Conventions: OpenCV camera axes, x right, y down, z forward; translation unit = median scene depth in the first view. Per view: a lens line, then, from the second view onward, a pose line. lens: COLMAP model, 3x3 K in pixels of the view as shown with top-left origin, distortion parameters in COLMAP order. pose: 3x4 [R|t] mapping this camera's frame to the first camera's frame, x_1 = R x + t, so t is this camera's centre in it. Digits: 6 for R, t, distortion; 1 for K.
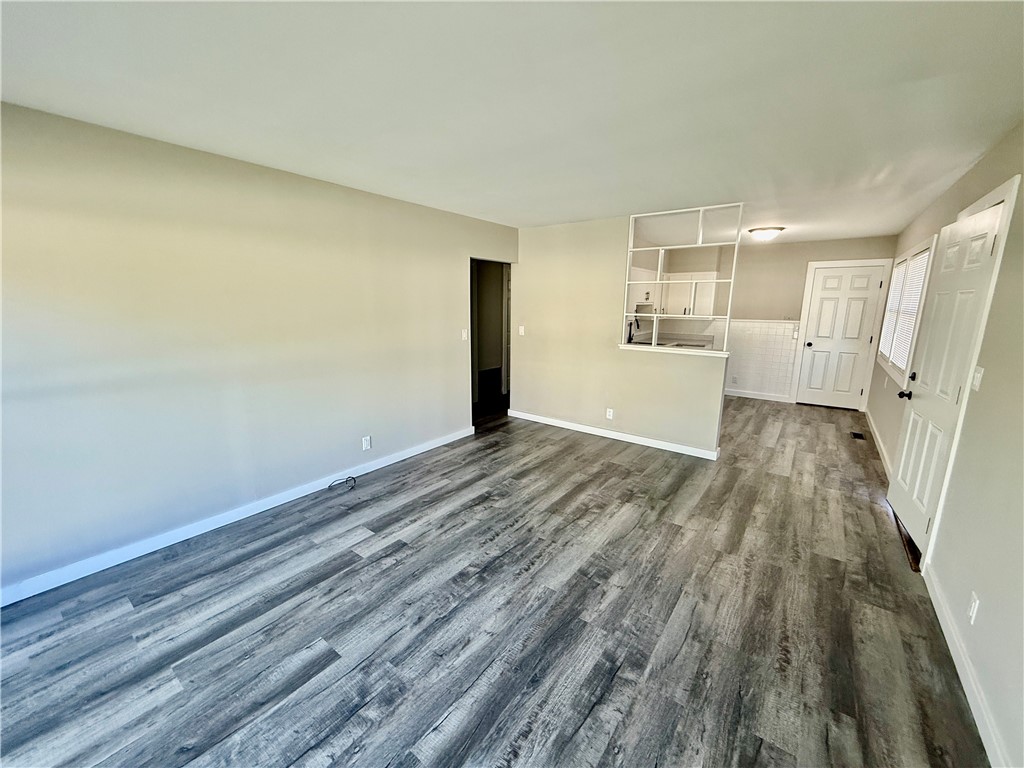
lens RADIAL K [[407.0, 0, 512.0], [0, 407.0, 384.0], [0, 0, 1]] dist [-0.002726, -0.000213]
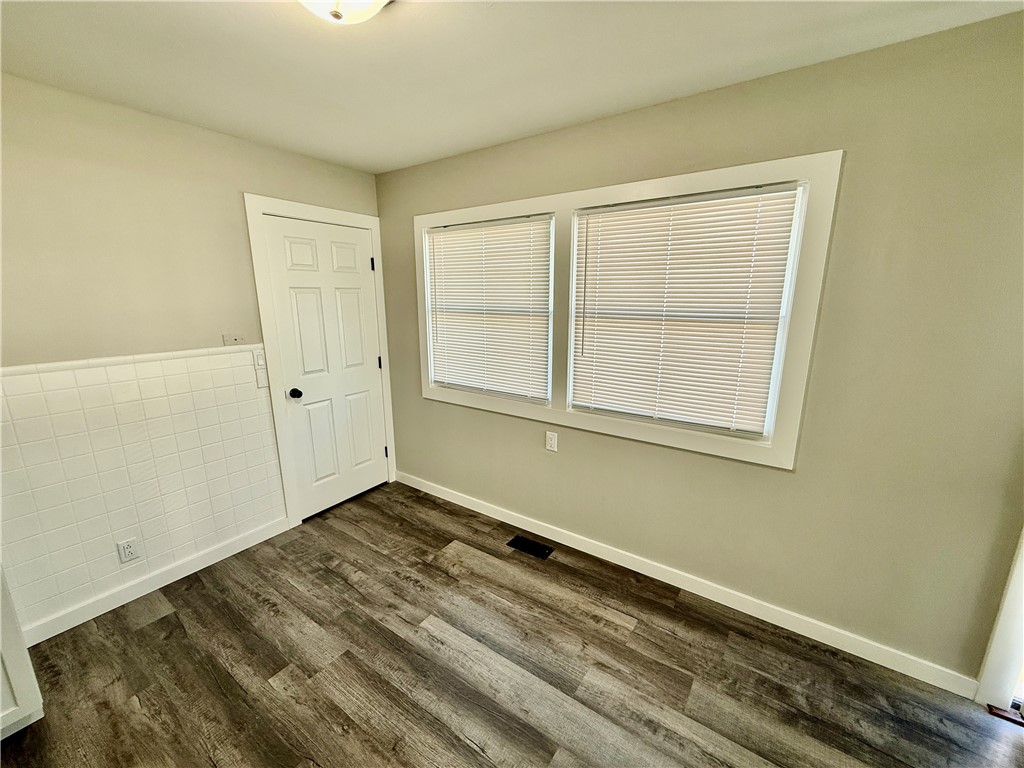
lens RADIAL K [[407.0, 0, 512.0], [0, 407.0, 384.0], [0, 0, 1]] dist [-0.002726, -0.000213]
pose [[-0.038884, -0.227277, 0.973053, 0.344782], [0.200077, 0.952299, 0.230425, -0.189578], [-0.979008, 0.203645, 0.008444, 0.894891]]
